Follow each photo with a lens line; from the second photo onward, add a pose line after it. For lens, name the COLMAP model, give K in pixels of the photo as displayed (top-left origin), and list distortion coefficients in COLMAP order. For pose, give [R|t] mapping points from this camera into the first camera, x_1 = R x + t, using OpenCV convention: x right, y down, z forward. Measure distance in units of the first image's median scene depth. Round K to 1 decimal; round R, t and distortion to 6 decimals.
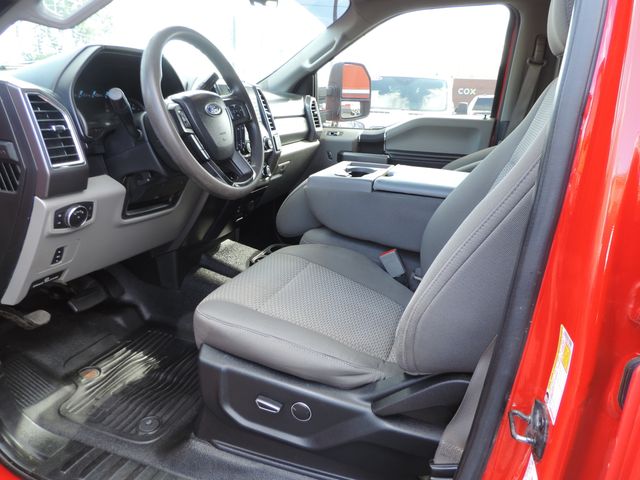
lens RADIAL K [[423.0, 0, 320.0], [0, 423.0, 240.0], [0, 0, 1]] dist [-0.048145, -0.001101]
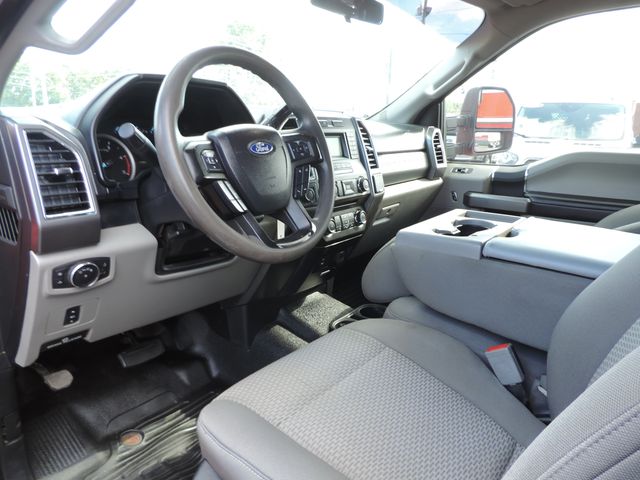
lens RADIAL K [[439.1, 0, 320.0], [0, 439.1, 240.0], [0, 0, 1]] dist [-0.022731, 0.001187]
pose [[0.949282, 0.058430, -0.308949, 0.088021], [-0.082249, 0.994514, -0.064630, -0.072351], [0.303478, 0.086763, 0.948880, 0.203225]]
